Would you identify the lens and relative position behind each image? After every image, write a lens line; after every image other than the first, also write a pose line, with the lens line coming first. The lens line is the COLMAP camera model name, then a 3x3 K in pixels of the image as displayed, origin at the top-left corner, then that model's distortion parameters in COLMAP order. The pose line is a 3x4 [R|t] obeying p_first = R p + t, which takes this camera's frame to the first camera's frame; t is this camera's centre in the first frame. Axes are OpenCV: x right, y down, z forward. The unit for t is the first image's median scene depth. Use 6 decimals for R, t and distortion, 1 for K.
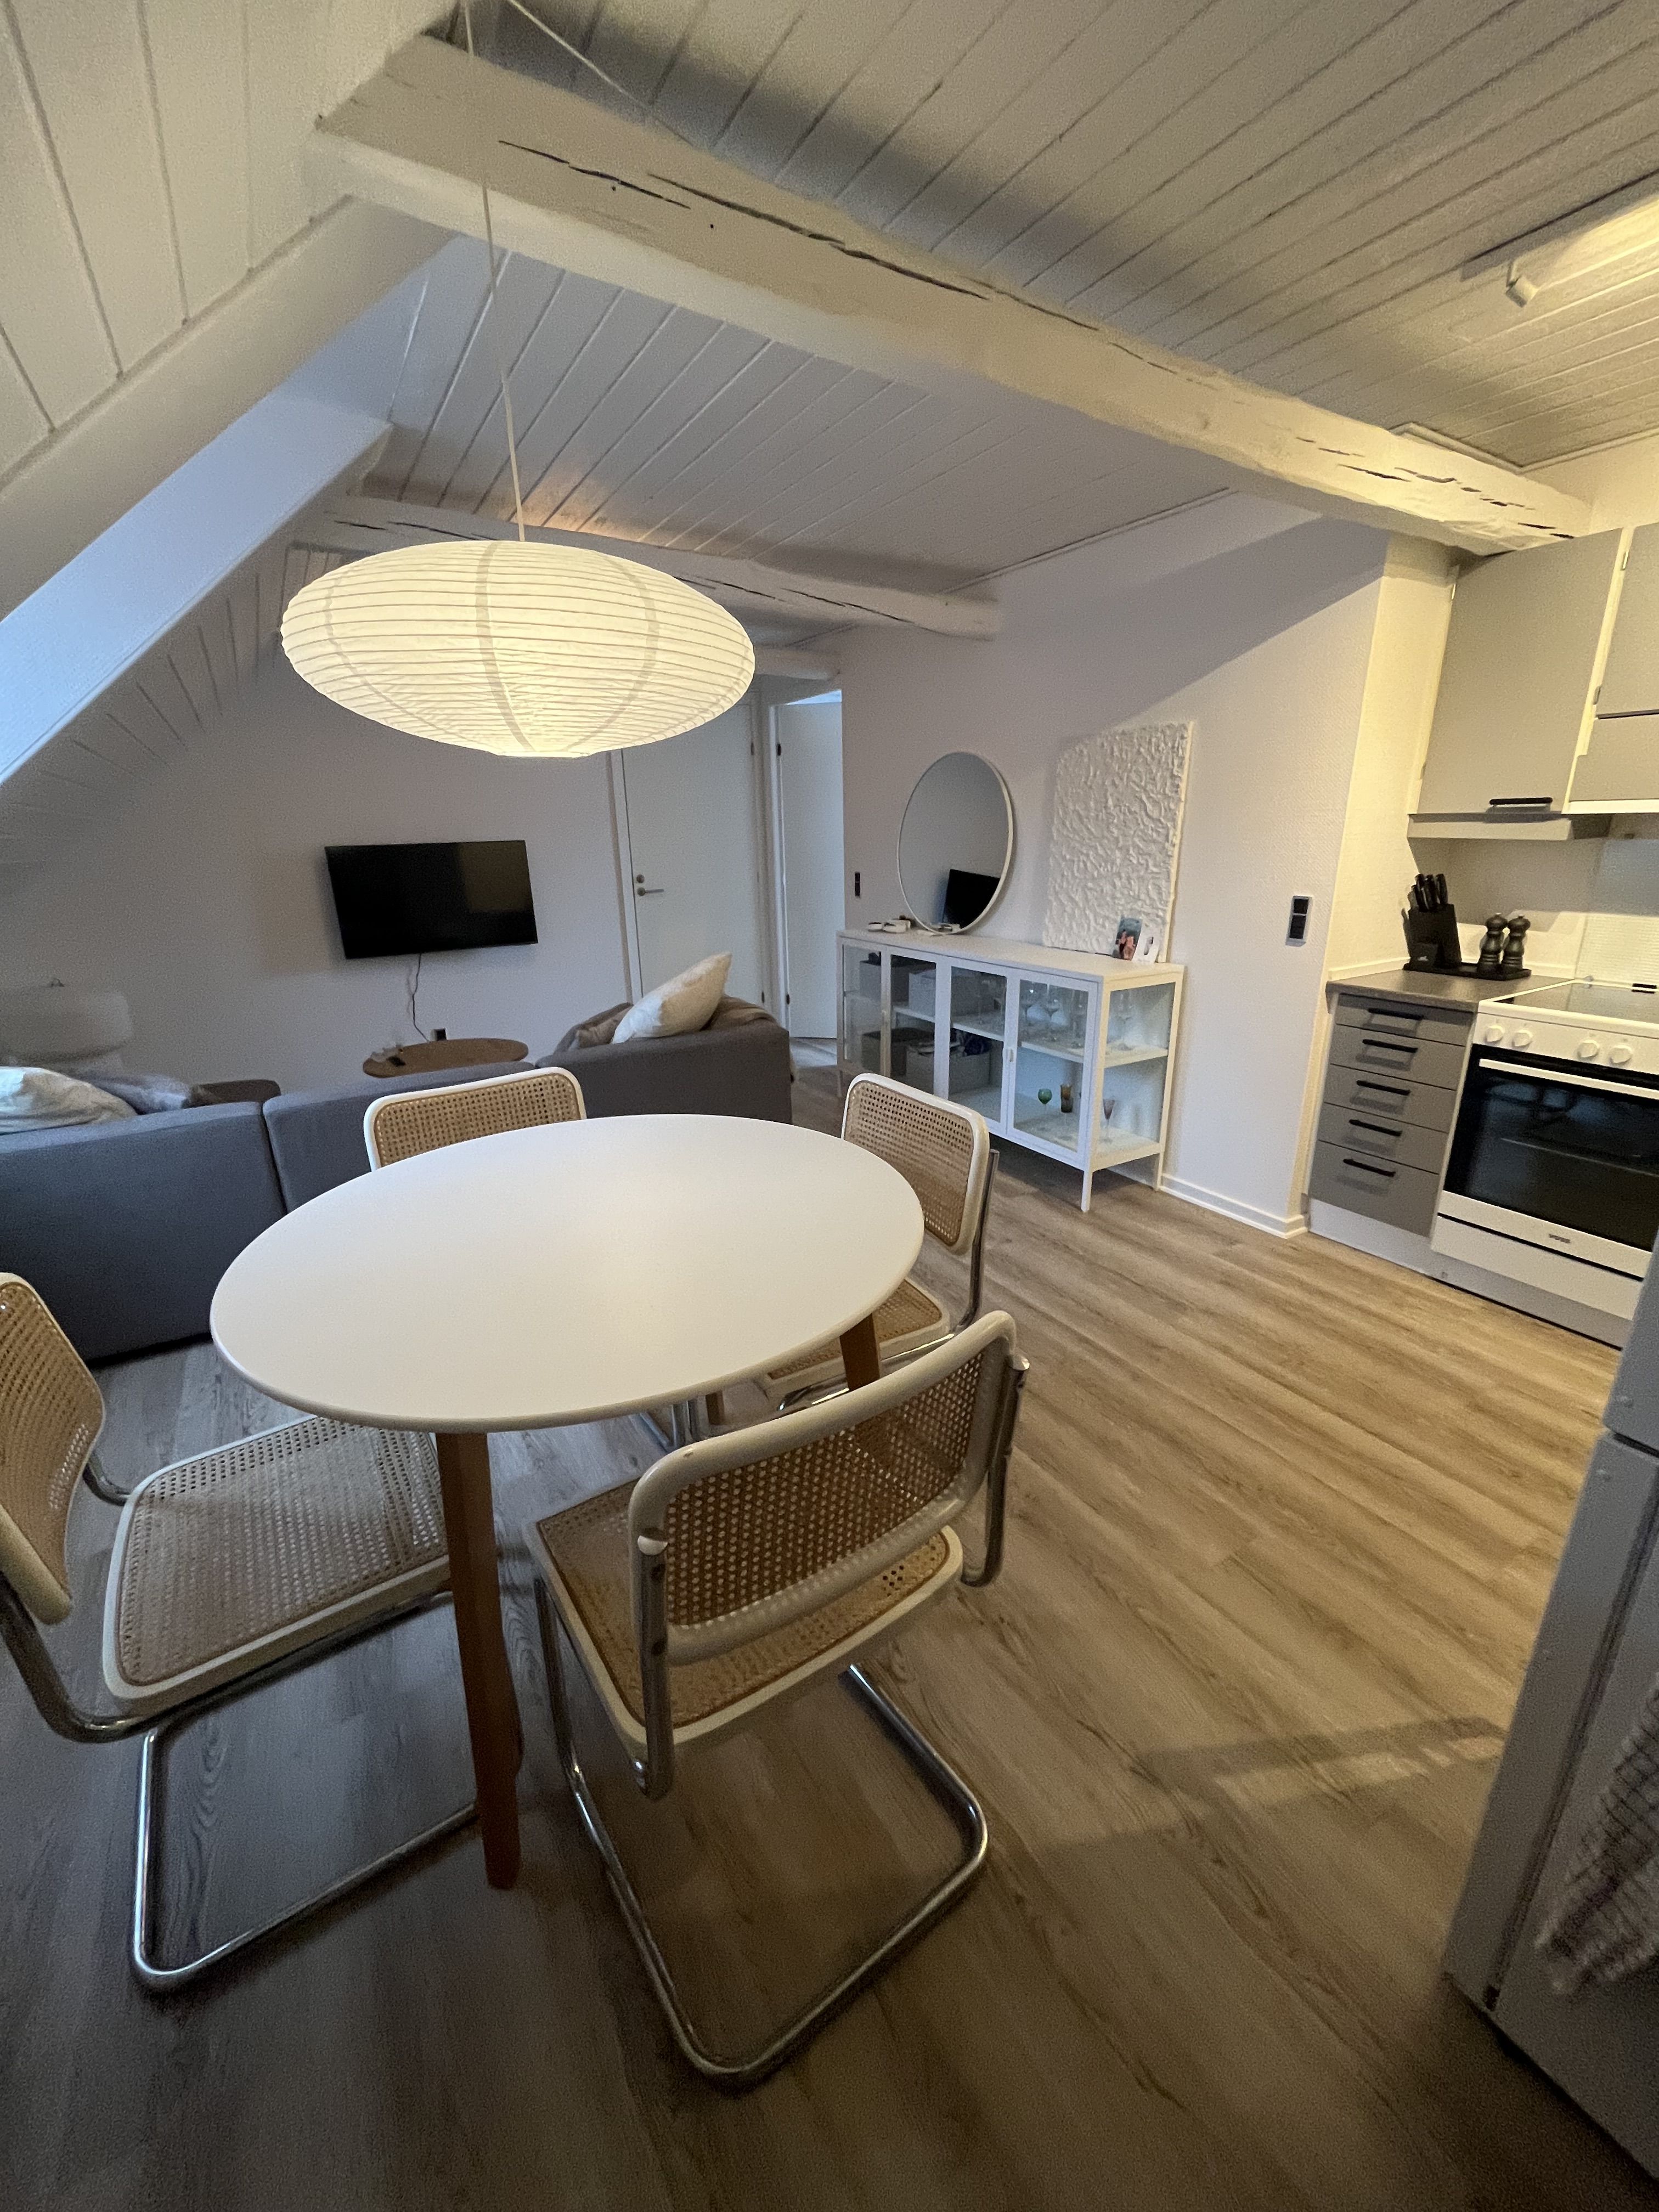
lens RADIAL K [[891.0, 0, 843.6], [0, 891.0, 1105.1], [0, 0, 1]] dist [-0.000406, -0.001218]
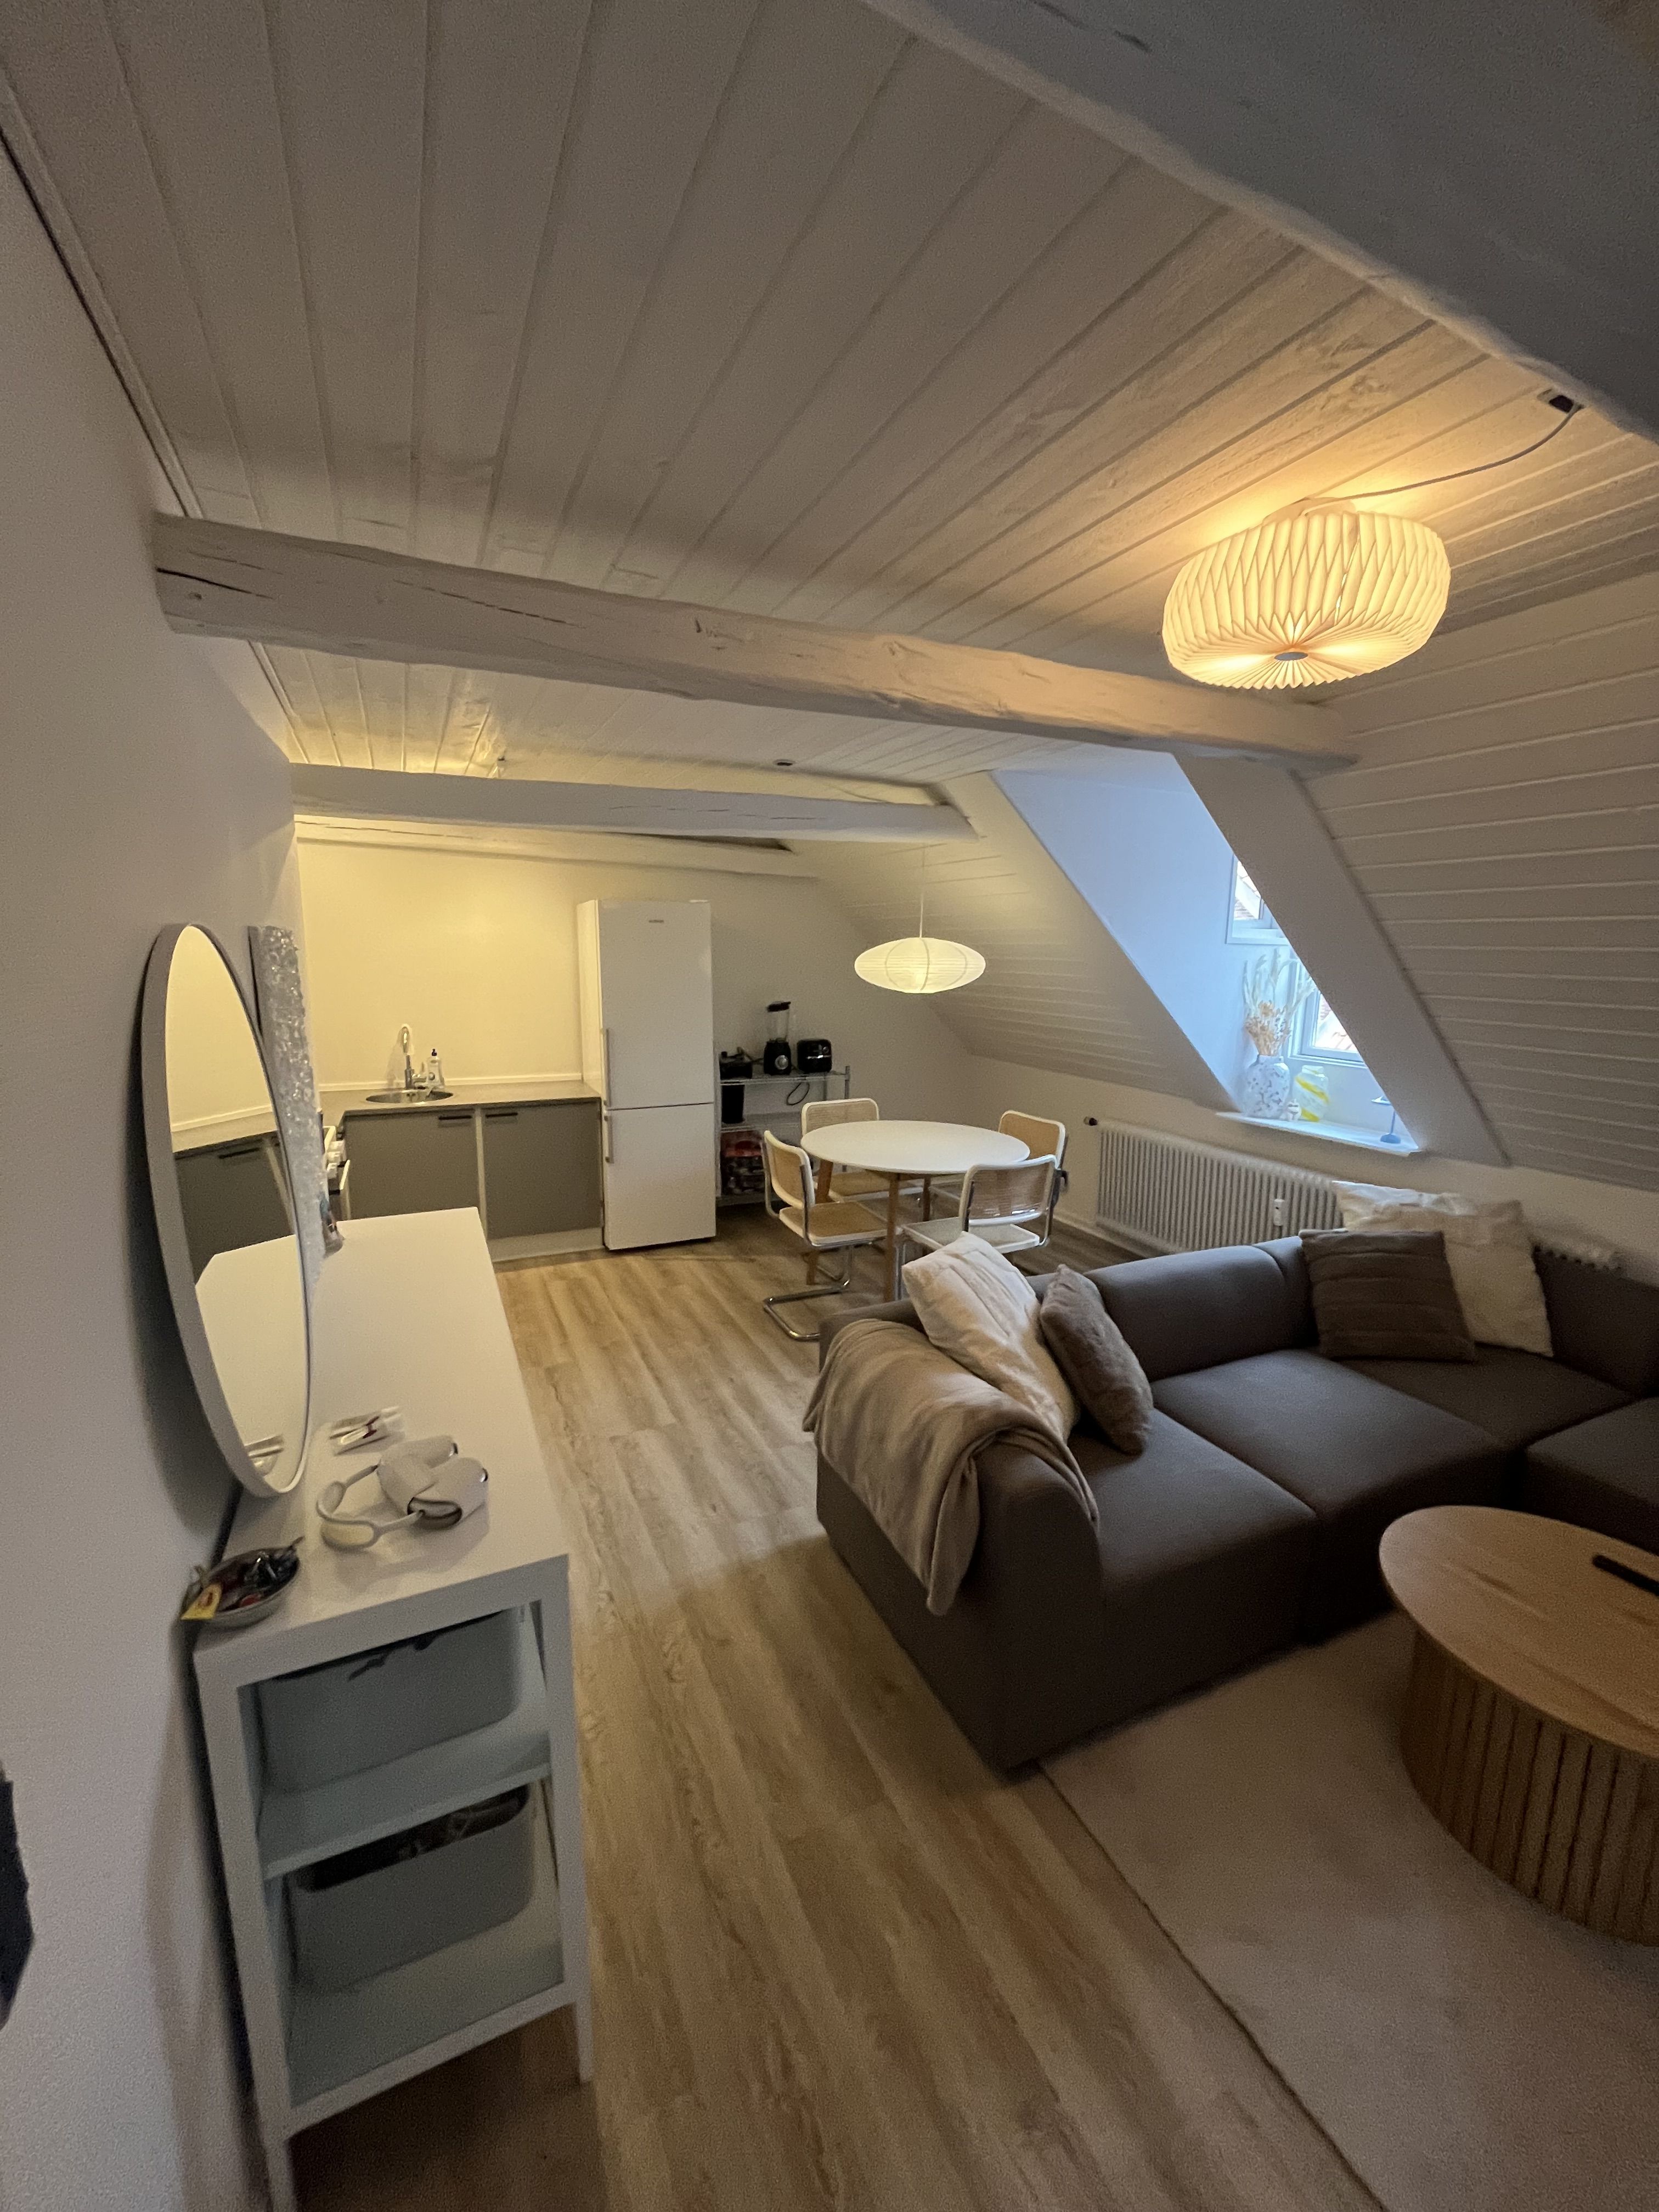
lens RADIAL K [[891.0, 0, 827.8], [0, 891.0, 1103.9], [0, 0, 1]] dist [-0.000406, -0.001218]
pose [[-0.992748, -0.018683, 0.118750, -0.192552], [0.037136, 0.891863, 0.450778, -0.725083], [-0.114330, 0.451919, -0.884702, 1.960403]]
